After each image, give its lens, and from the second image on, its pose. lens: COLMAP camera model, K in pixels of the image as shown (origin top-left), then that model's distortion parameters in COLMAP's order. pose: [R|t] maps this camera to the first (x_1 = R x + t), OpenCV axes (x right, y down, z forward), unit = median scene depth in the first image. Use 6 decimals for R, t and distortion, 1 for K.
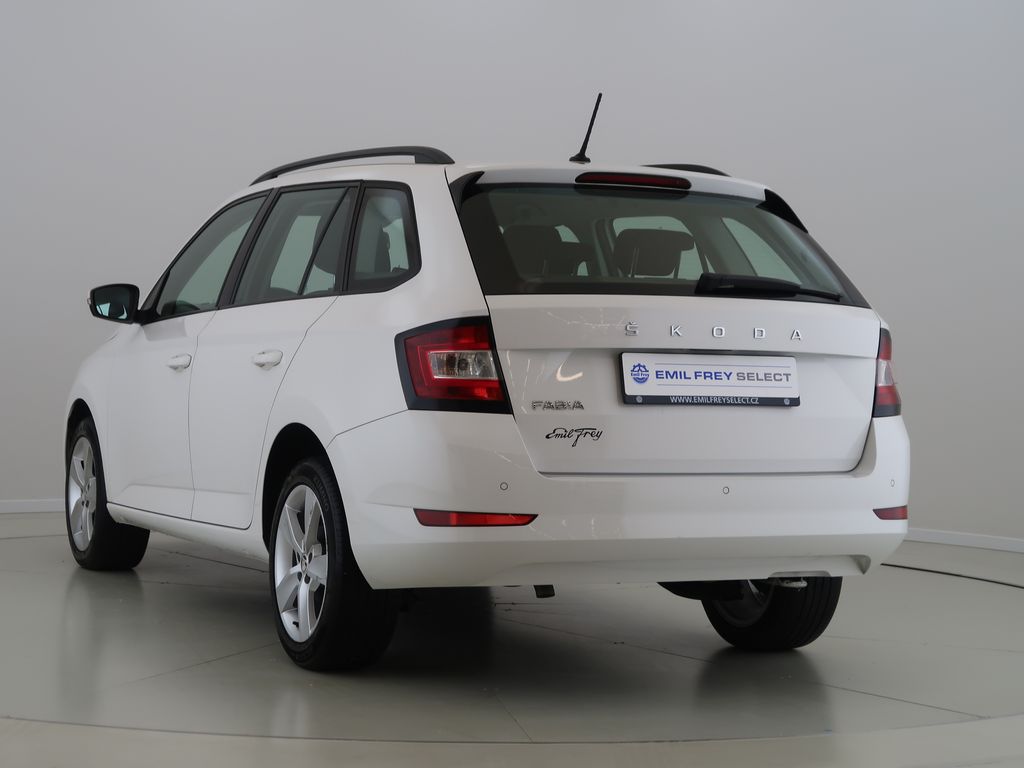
lens RADIAL K [[1427.2, 0, 512.0], [0, 1427.2, 384.0], [0, 0, 1]] dist [0.008800, 0.014405]
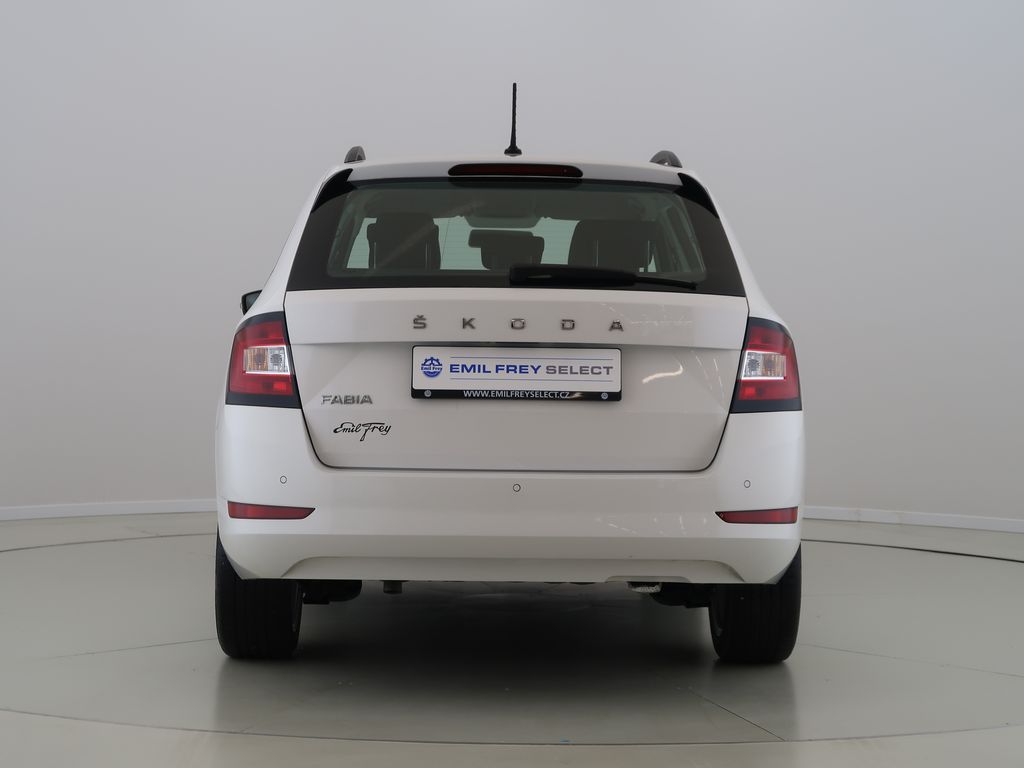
lens RADIAL K [[1427.2, 0, 512.0], [0, 1427.2, 384.0], [0, 0, 1]] dist [0.008800, 0.014405]
pose [[0.958984, -0.004177, -0.283428, 0.410266], [0.003527, 0.999990, -0.002802, 0.006914], [0.283437, 0.001688, 0.958989, 0.072224]]
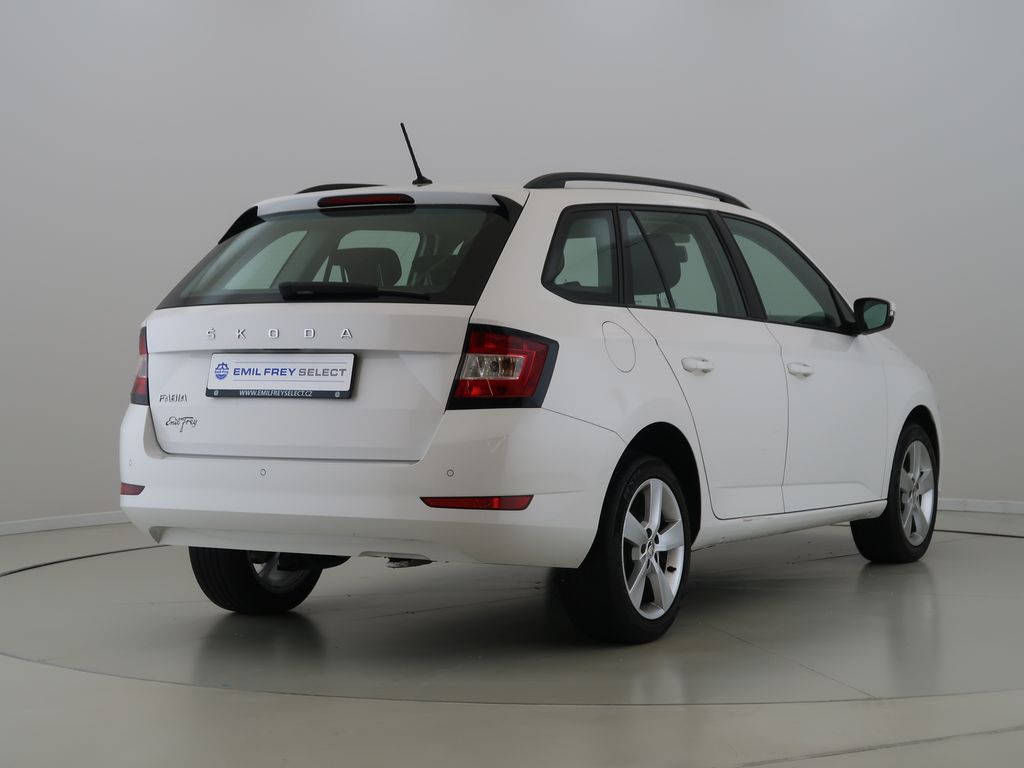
lens RADIAL K [[1307.4, 0, 512.0], [0, 1307.4, 384.0], [0, 0, 1]] dist [-0.008955, -0.008889]
pose [[0.796883, -0.008923, -0.604068, 0.914816], [0.005013, 0.999954, -0.008158, 0.013236], [0.604113, 0.003473, 0.796891, 0.281061]]
